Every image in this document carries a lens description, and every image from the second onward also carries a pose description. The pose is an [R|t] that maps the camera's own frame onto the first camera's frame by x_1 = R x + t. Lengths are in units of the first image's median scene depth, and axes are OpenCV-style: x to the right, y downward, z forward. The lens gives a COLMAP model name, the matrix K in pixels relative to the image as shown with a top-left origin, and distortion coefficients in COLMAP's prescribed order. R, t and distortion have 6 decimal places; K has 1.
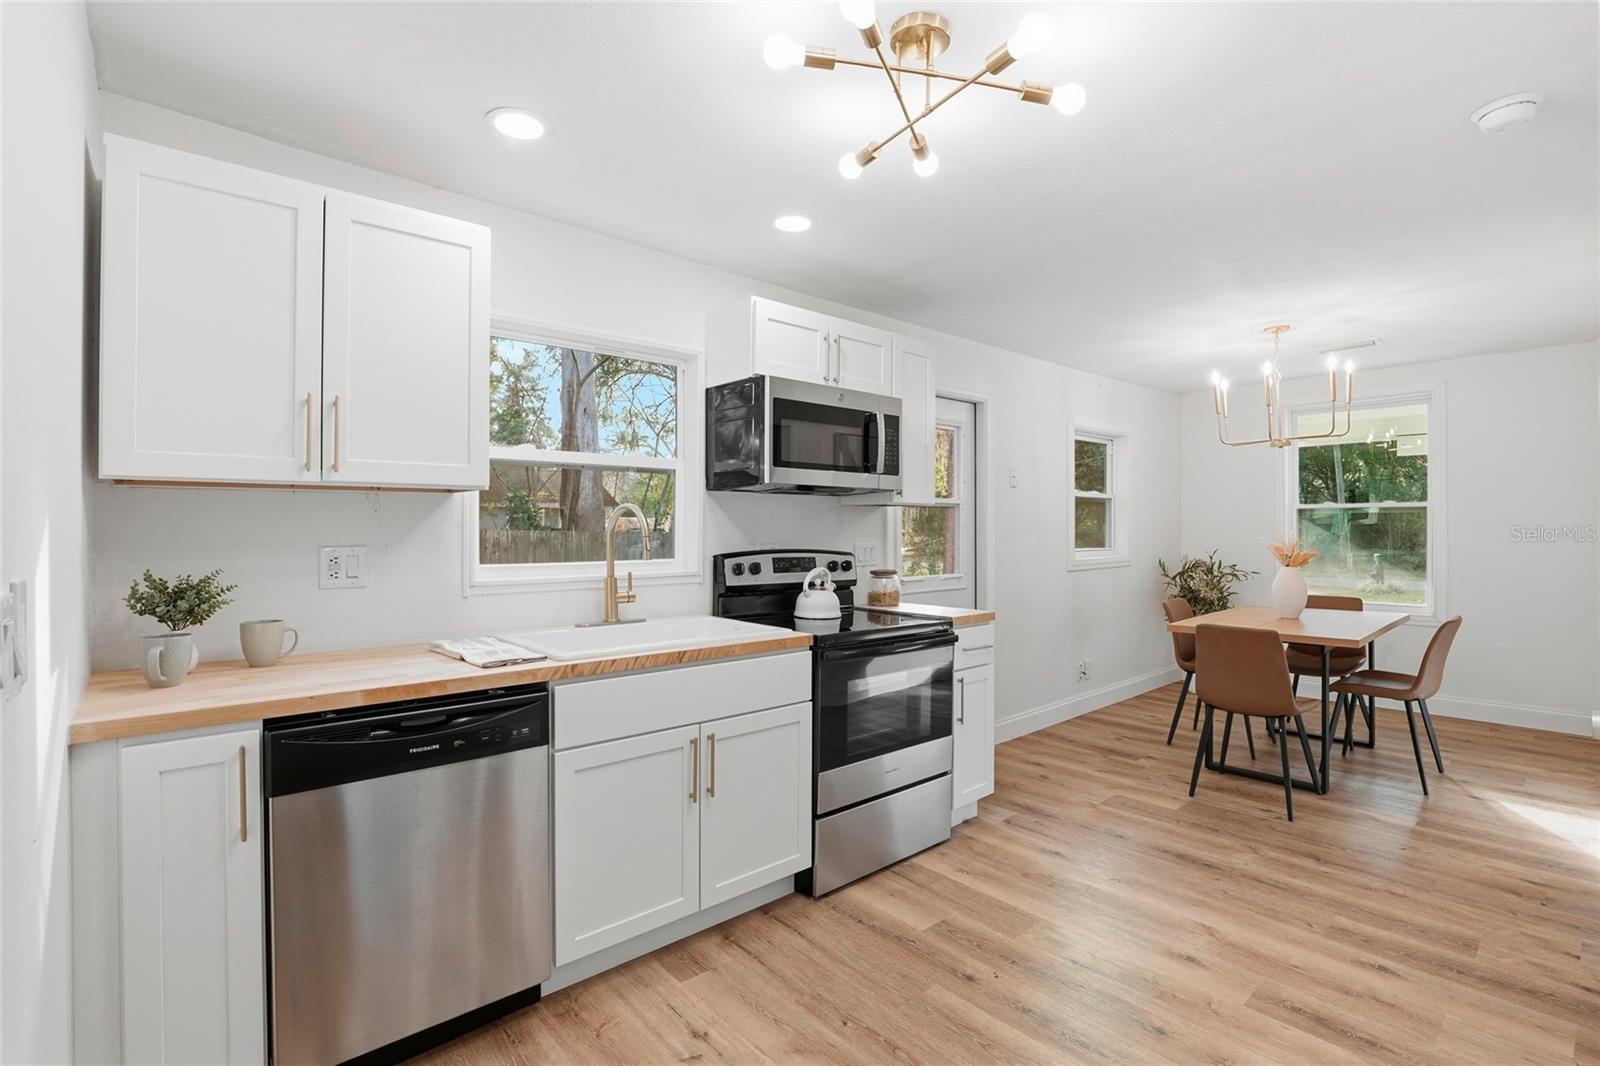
lens RADIAL K [[744.6, 0, 799.5], [0, 744.6, 522.8], [0, 0, 1]] dist [-0.036340, 0.005838]
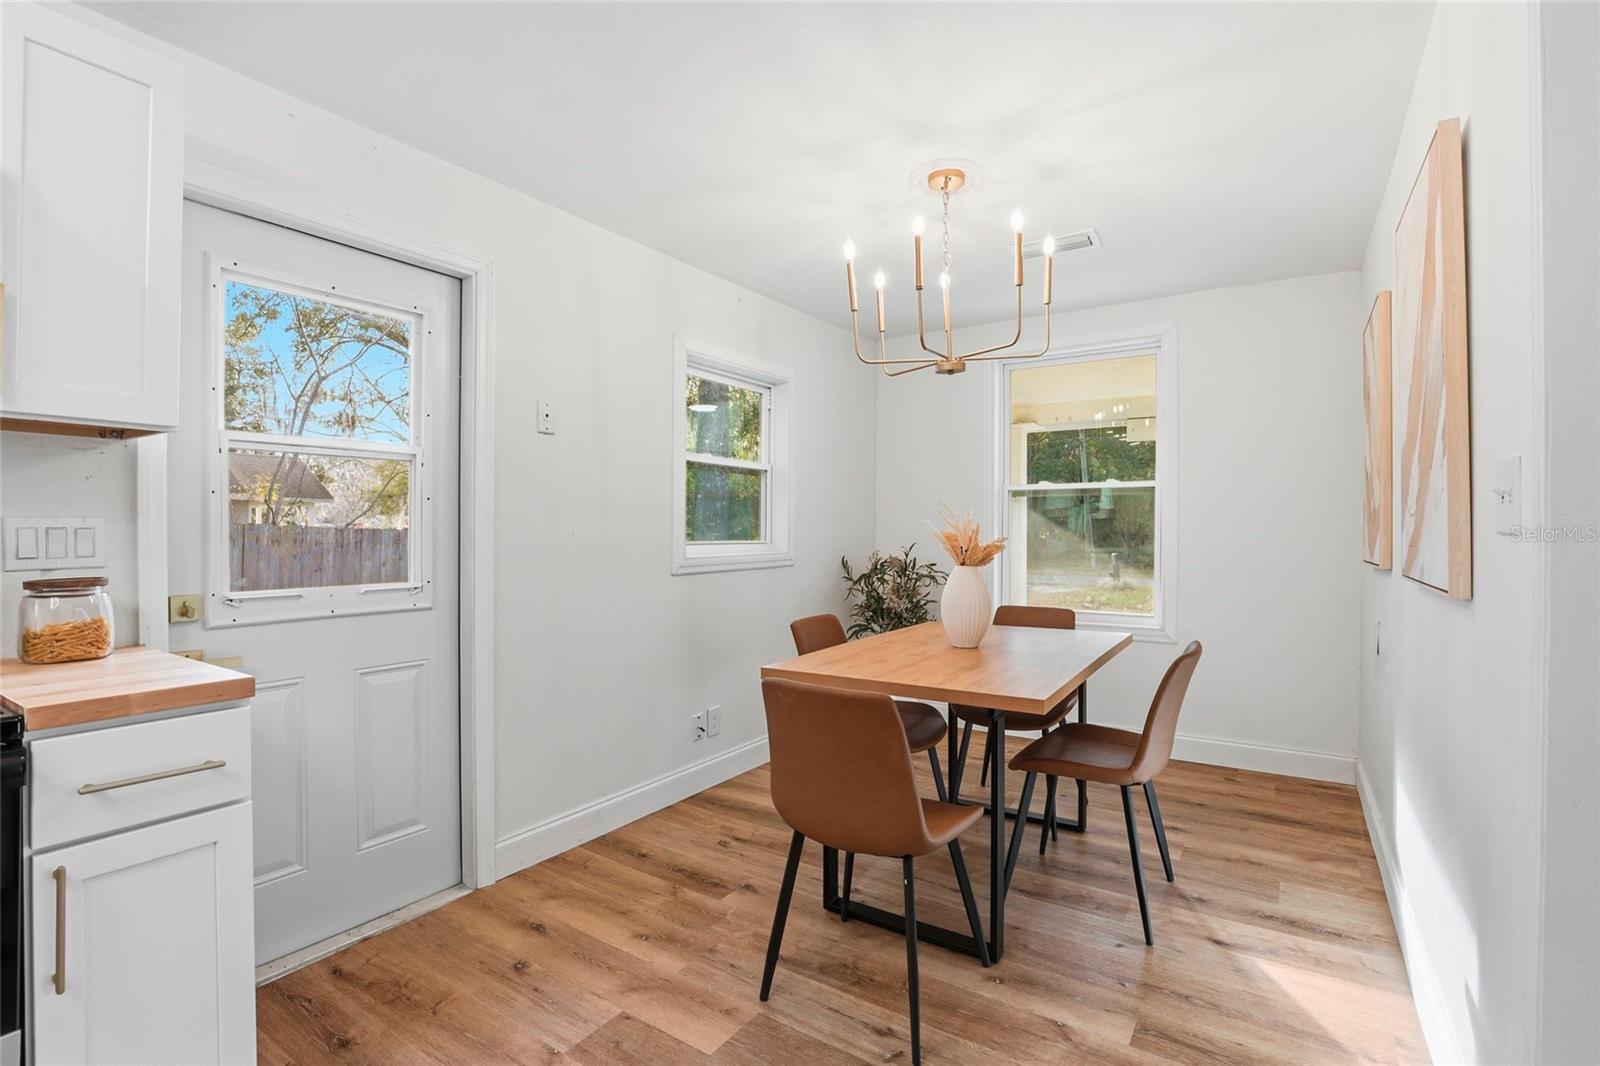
lens RADIAL K [[744.6, 0, 800.1], [0, 744.6, 531.1], [0, 0, 1]] dist [-0.036340, 0.005838]
pose [[0.965223, 0.003443, 0.261406, 0.418196], [-0.005546, 0.999958, 0.007306, 0.030663], [-0.261370, -0.008502, 0.965201, 0.483411]]
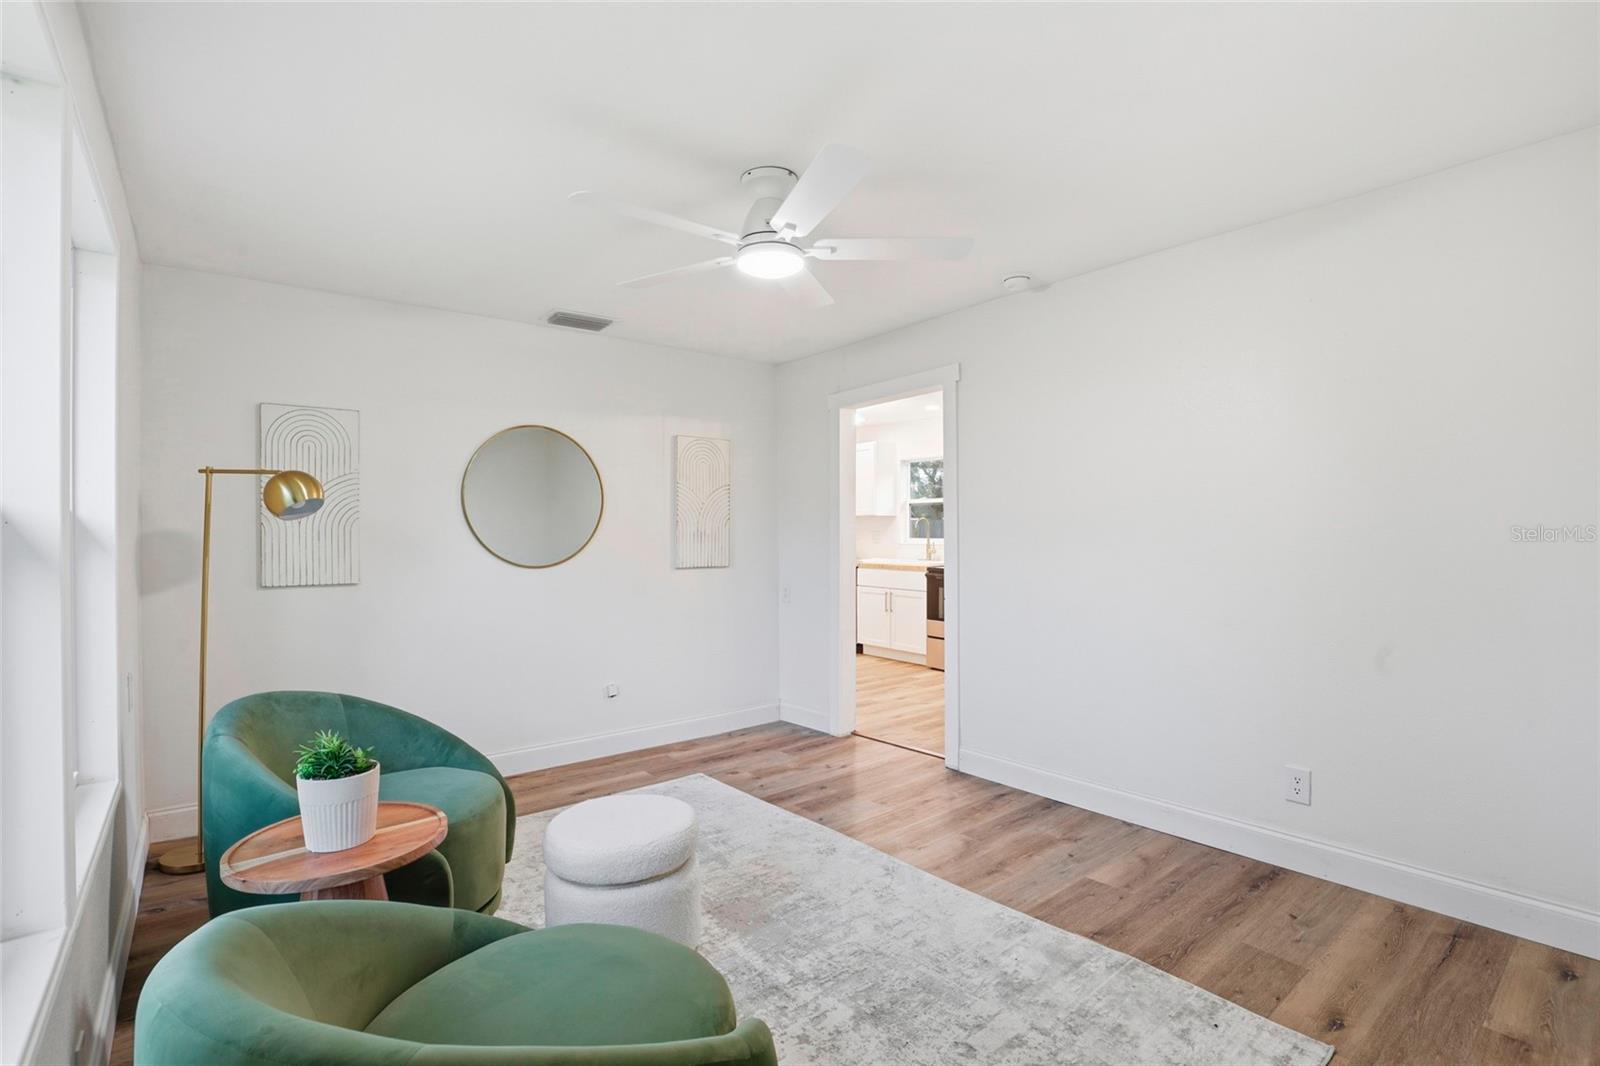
lens RADIAL K [[744.6, 0, 801.2], [0, 744.6, 533.9], [0, 0, 1]] dist [-0.036340, 0.005838]
pose [[-0.046819, 0.005010, -0.998891, 1.898734], [0.012141, 0.999916, 0.004446, 0.013380], [0.998830, -0.011920, -0.046876, 0.488900]]
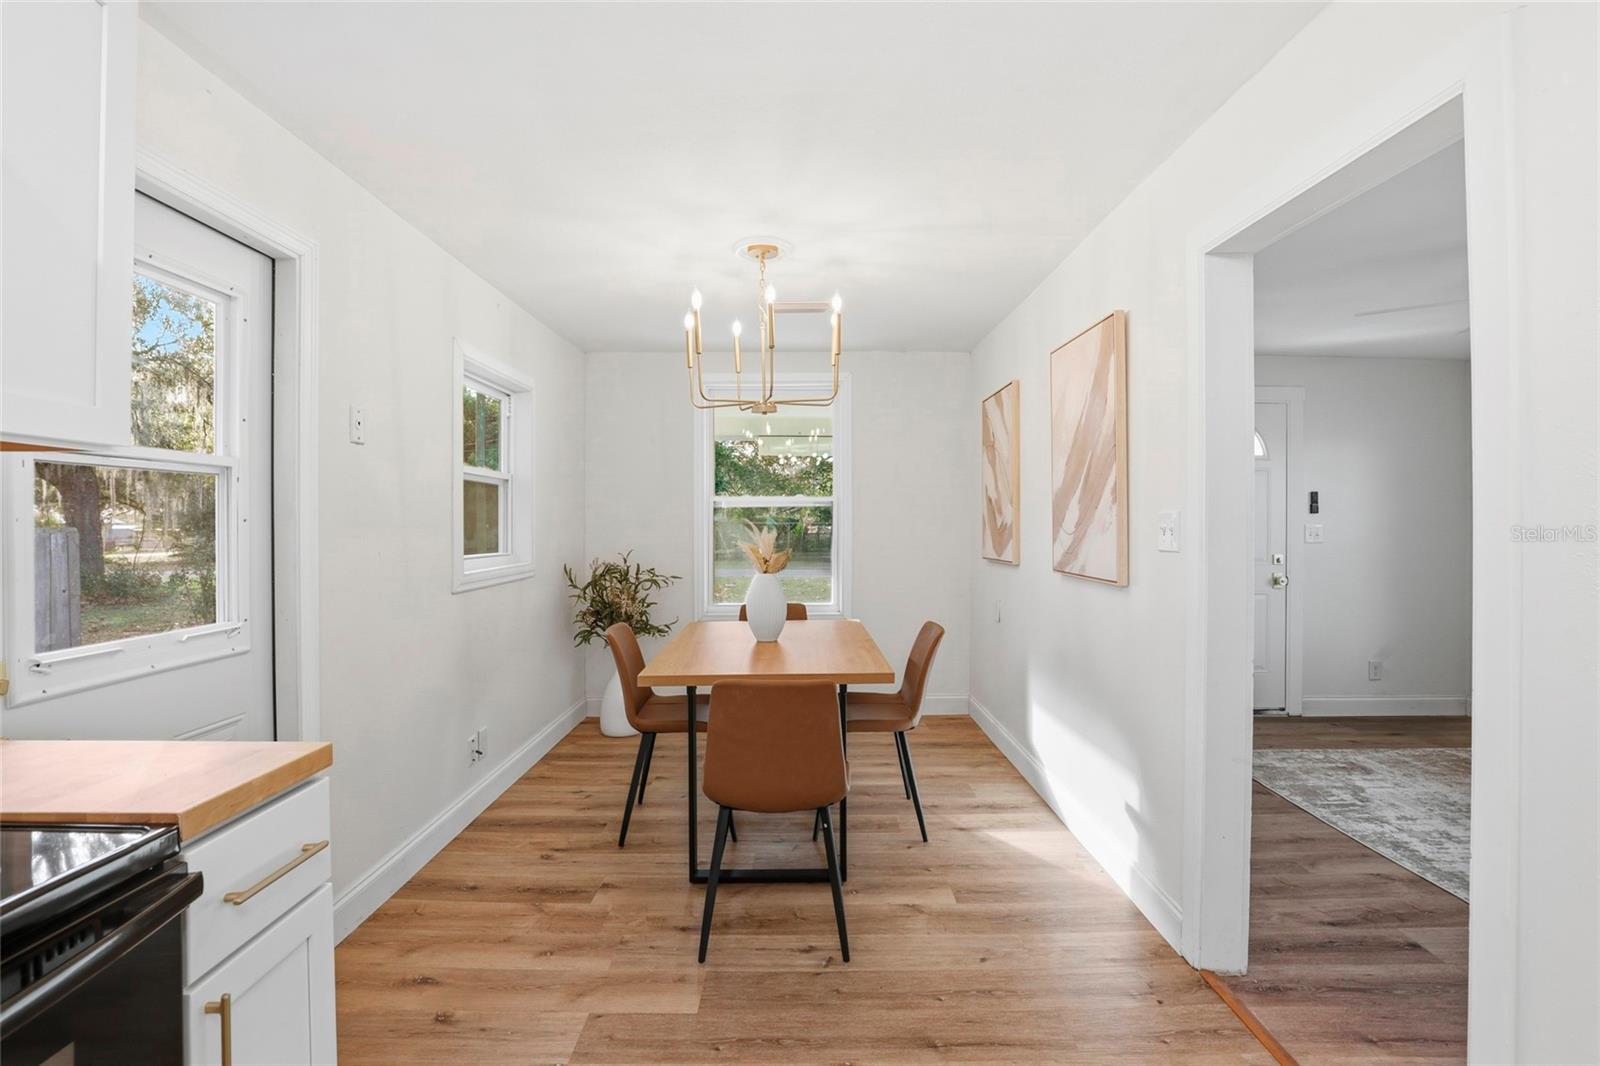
lens RADIAL K [[744.6, 0, 803.7], [0, 744.6, 528.2], [0, 0, 1]] dist [-0.036340, 0.005838]
pose [[0.655975, -0.004563, 0.754769, 0.131137], [-0.003198, 0.999956, 0.008824, 0.007970], [-0.754776, -0.008202, 0.655932, 0.537579]]
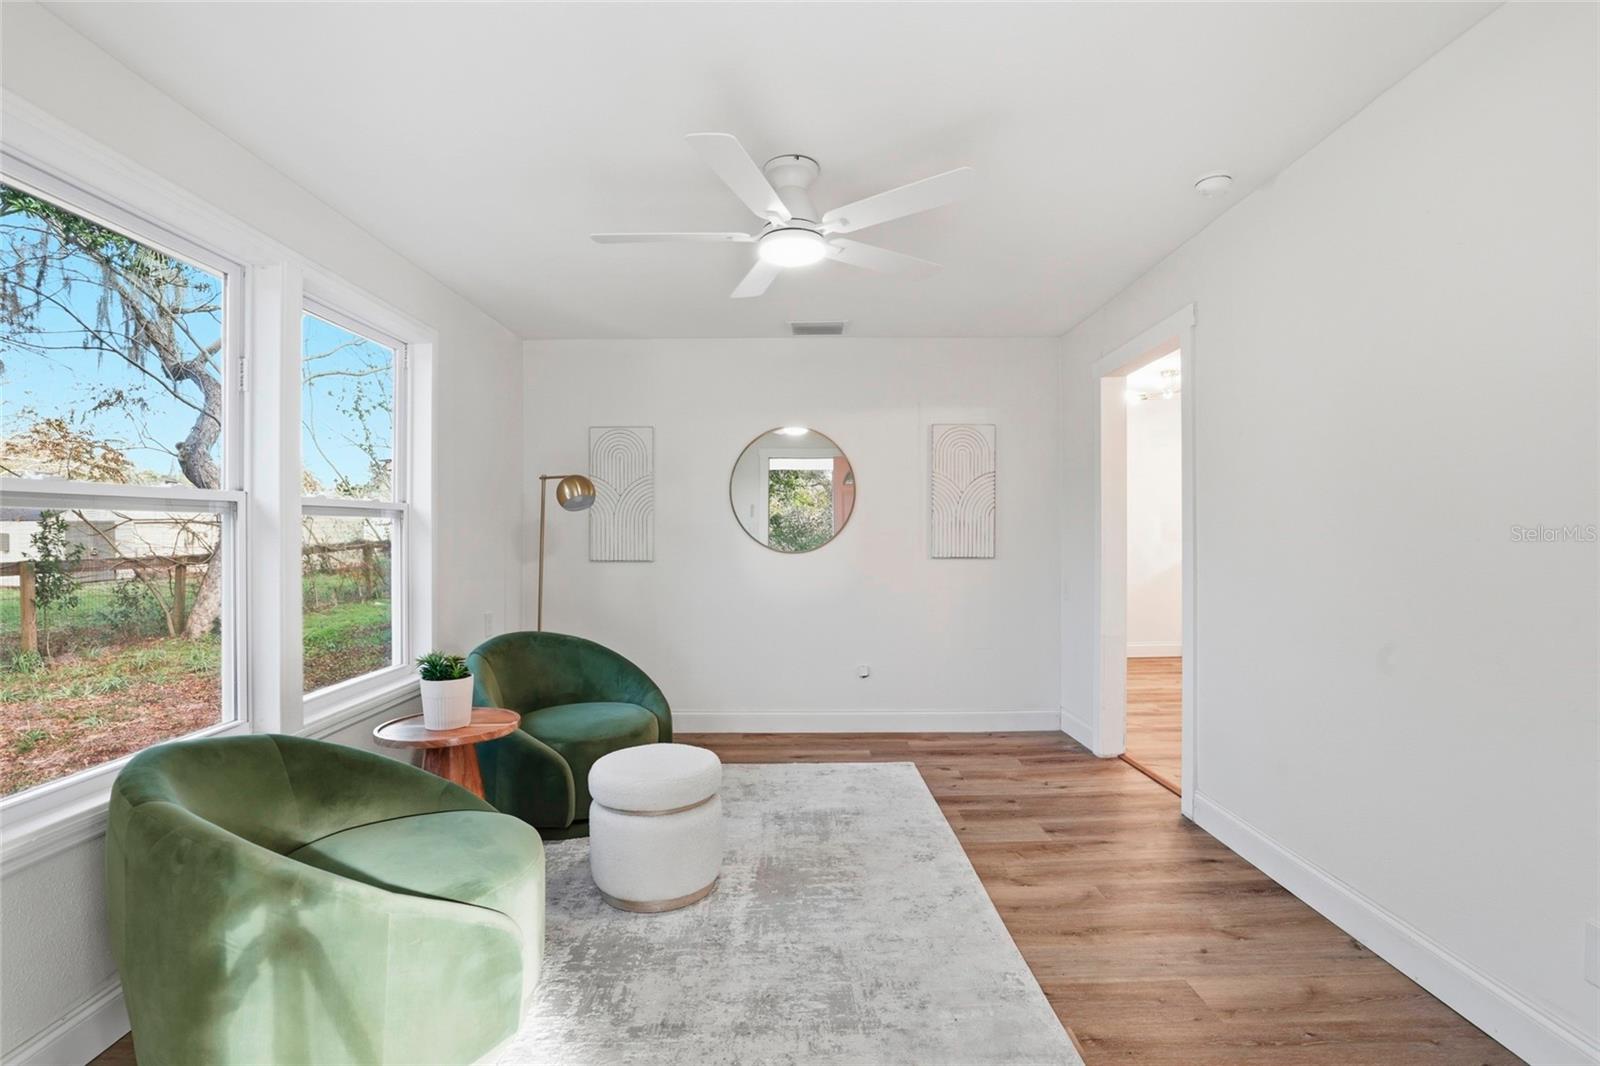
lens RADIAL K [[744.6, 0, 791.9], [0, 744.6, 529.6], [0, 0, 1]] dist [-0.036340, 0.005838]
pose [[-0.665410, 0.001855, -0.746476, 1.742180], [0.009707, 0.999934, -0.006169, 0.033319], [0.746415, -0.011351, -0.665384, 0.882066]]
